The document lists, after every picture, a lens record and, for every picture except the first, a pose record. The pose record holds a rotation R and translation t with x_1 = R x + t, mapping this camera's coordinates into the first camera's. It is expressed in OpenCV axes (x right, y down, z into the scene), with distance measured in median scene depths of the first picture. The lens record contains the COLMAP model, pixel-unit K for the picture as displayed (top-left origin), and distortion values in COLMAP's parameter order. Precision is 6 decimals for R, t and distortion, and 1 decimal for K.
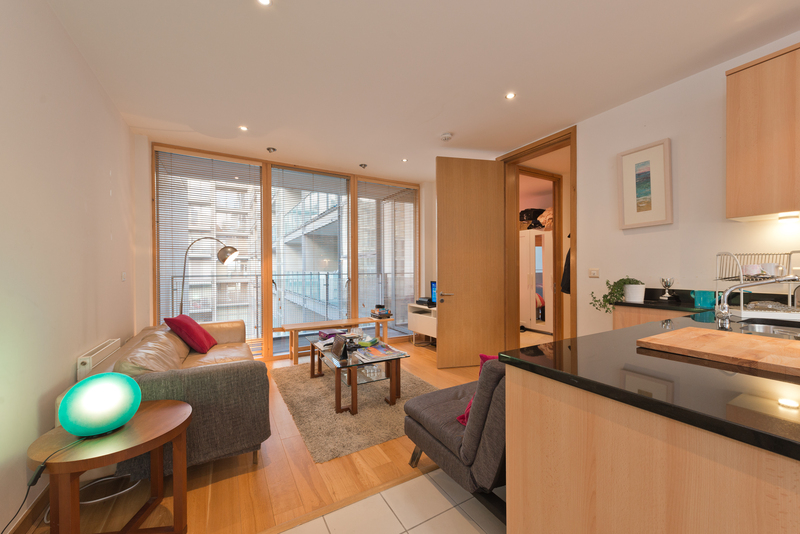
lens RADIAL K [[308.7, 0, 402.1], [0, 308.7, 269.3], [0, 0, 1]] dist [0.009369, -0.006152]
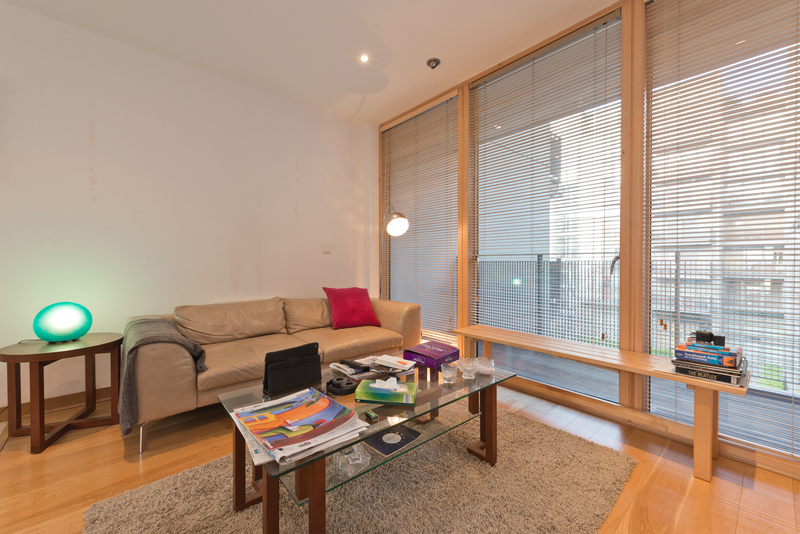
lens RADIAL K [[323.7, 0, 400.0], [0, 323.7, 267.0], [0, 0, 1]] dist [0.011664, 0.000030]
pose [[0.197991, 0.020908, -0.979981, 0.297174], [-0.004842, 0.999781, 0.020352, 0.051260], [0.980192, 0.000716, 0.198049, 0.850369]]
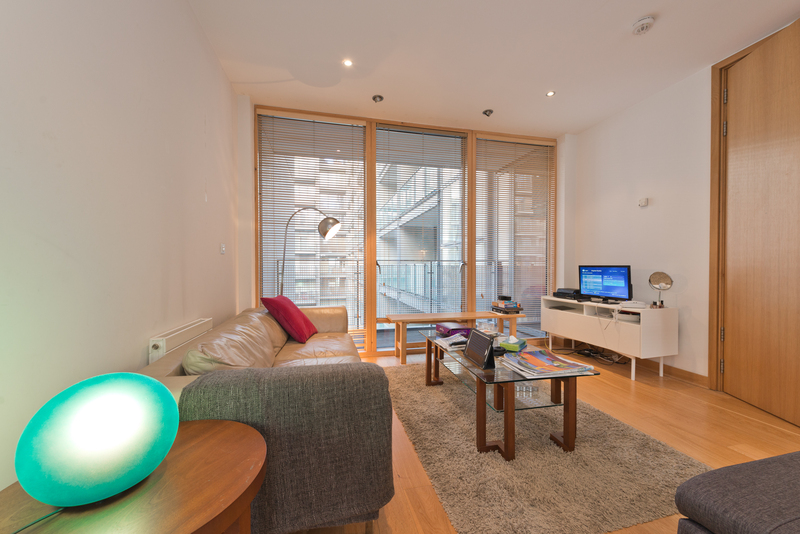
lens RADIAL K [[308.7, 0, 402.1], [0, 308.7, 269.3], [0, 0, 1]] dist [0.009369, -0.006152]
pose [[0.960688, 0.006904, -0.277546, -0.143015], [-0.005449, 0.999967, 0.006012, 0.062017], [0.277578, -0.004263, 0.960694, 0.254268]]
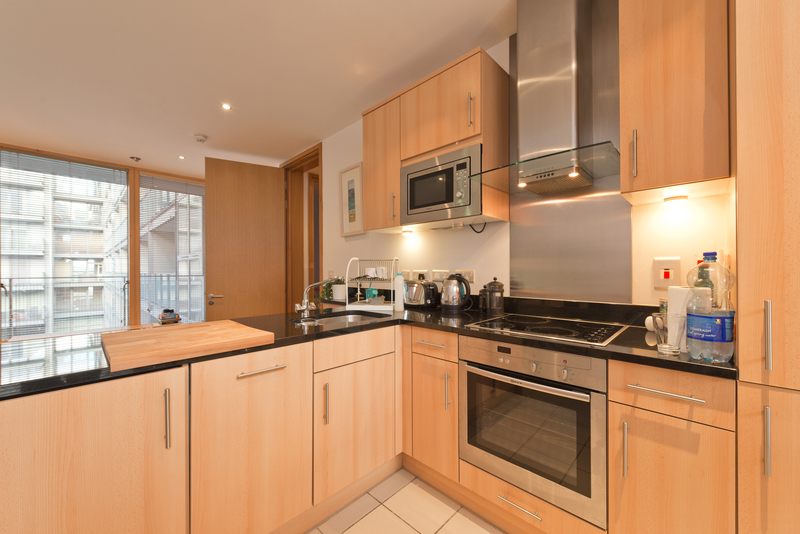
lens RADIAL K [[308.7, 0, 402.1], [0, 308.7, 269.3], [0, 0, 1]] dist [0.009369, -0.006152]
pose [[0.961403, 0.001839, 0.275138, 0.480127], [-0.000459, 0.999987, -0.005079, -0.001844], [-0.275144, 0.004756, 0.961391, -0.132008]]
